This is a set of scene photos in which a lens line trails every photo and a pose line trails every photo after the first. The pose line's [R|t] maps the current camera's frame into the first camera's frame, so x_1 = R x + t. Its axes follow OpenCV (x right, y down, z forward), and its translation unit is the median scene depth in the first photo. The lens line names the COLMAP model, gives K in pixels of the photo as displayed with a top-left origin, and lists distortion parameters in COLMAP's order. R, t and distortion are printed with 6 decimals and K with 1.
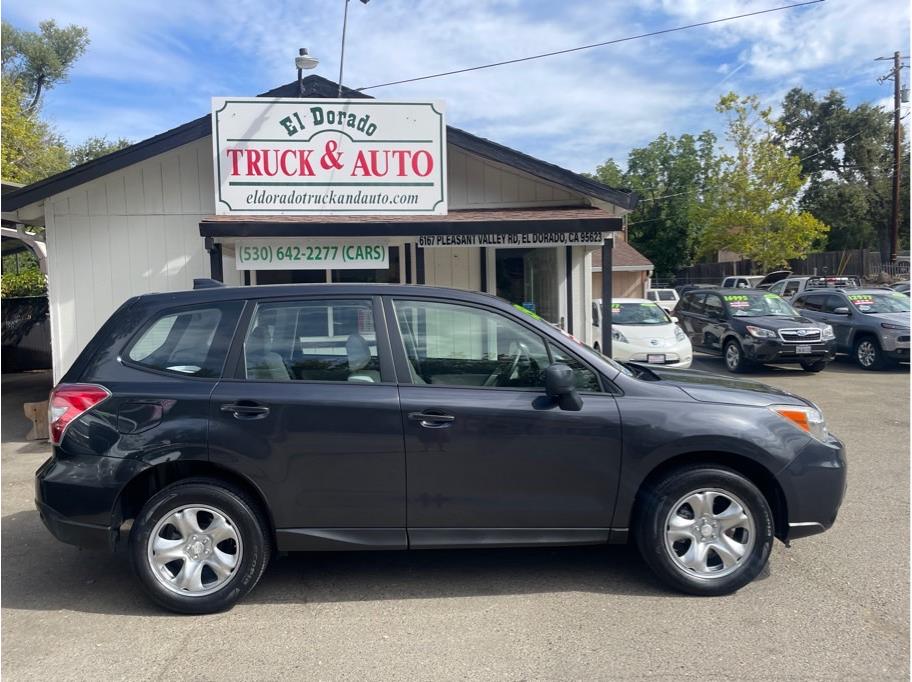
lens RADIAL K [[687.6, 0, 457.9], [0, 687.6, 339.5], [0, 0, 1]] dist [0.099221, -0.123387]
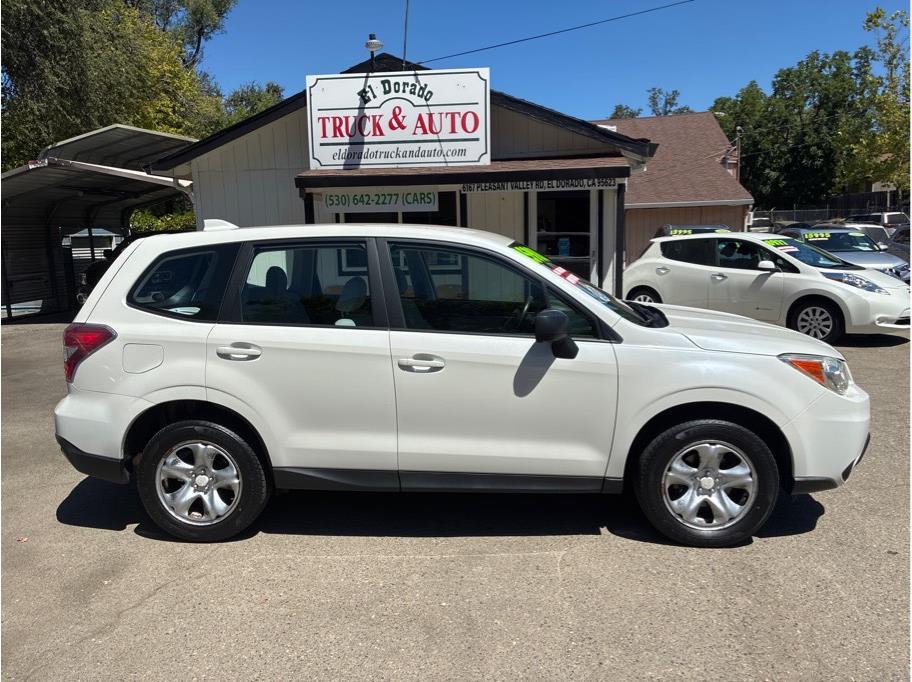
lens RADIAL K [[696.4, 0, 462.4], [0, 696.4, 338.4], [0, 0, 1]] dist [0.020780, -0.010488]
pose [[0.981798, 0.026689, -0.188045, 0.177187], [-0.009320, 0.995655, 0.092654, 0.009257], [0.189701, -0.089215, 0.977780, -0.232504]]
